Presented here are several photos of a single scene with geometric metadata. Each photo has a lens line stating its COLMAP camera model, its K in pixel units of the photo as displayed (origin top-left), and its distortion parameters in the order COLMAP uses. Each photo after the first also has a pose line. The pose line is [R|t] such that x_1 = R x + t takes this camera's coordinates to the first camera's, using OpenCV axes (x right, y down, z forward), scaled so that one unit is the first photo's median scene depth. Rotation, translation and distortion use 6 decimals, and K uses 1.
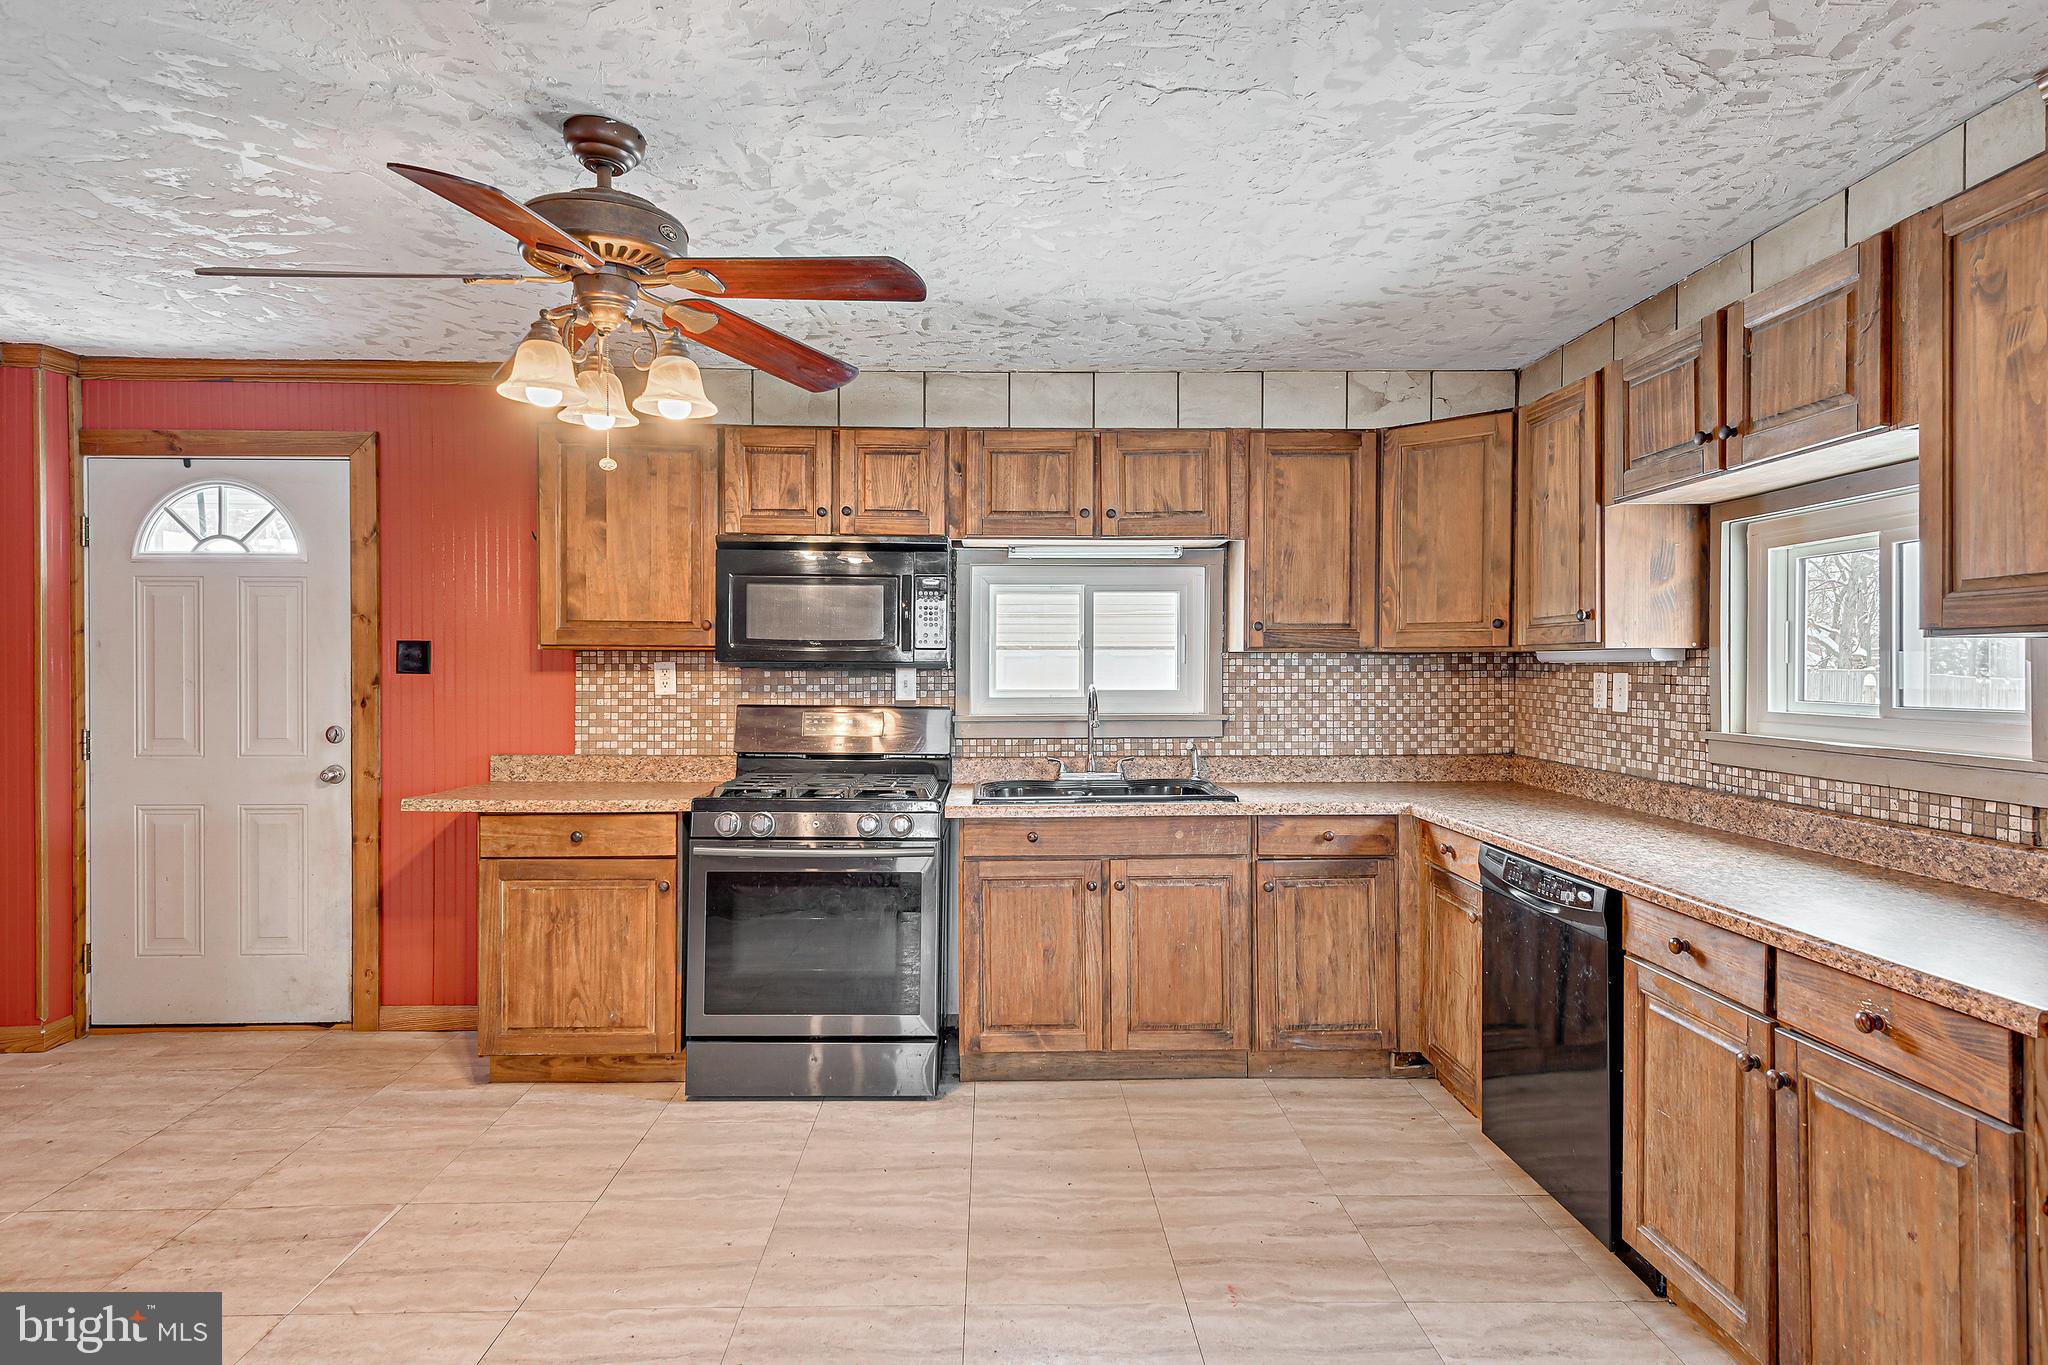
lens RADIAL K [[1093.3, 0, 1017.1], [0, 1093.3, 668.5], [0, 0, 1]] dist [0.021514, -0.004191]
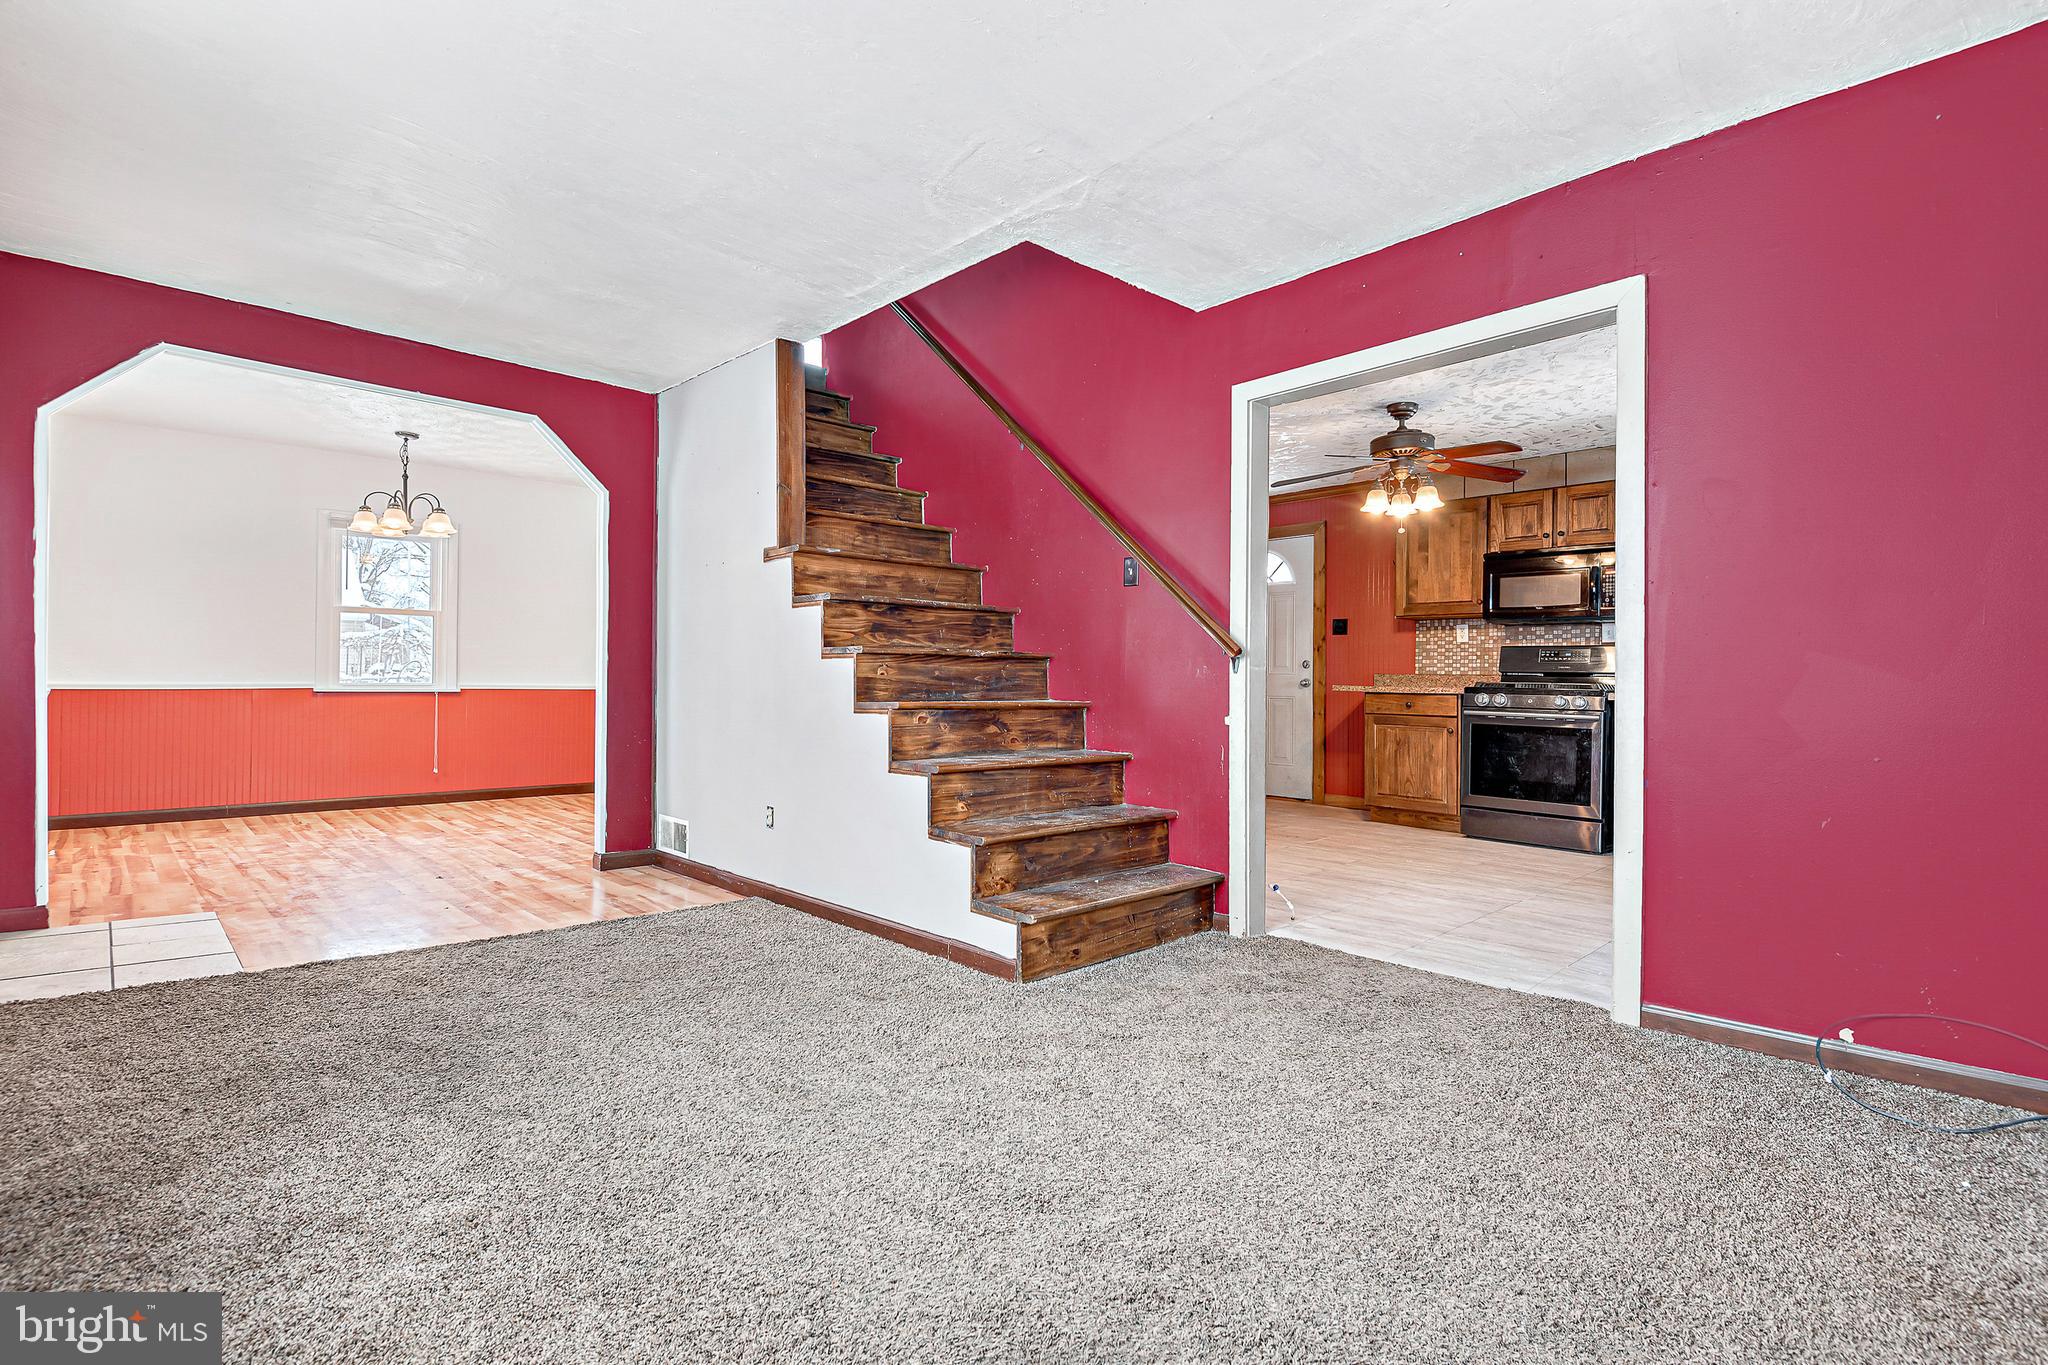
lens RADIAL K [[967.3, 0, 1014.1], [0, 967.3, 683.3], [0, 0, 1]] dist [-0.000169, -0.001017]
pose [[0.665513, 0.005900, -0.746363, 0.434030], [-0.006651, 0.999976, 0.001975, 0.104214], [0.746357, 0.003650, 0.665536, -0.721947]]
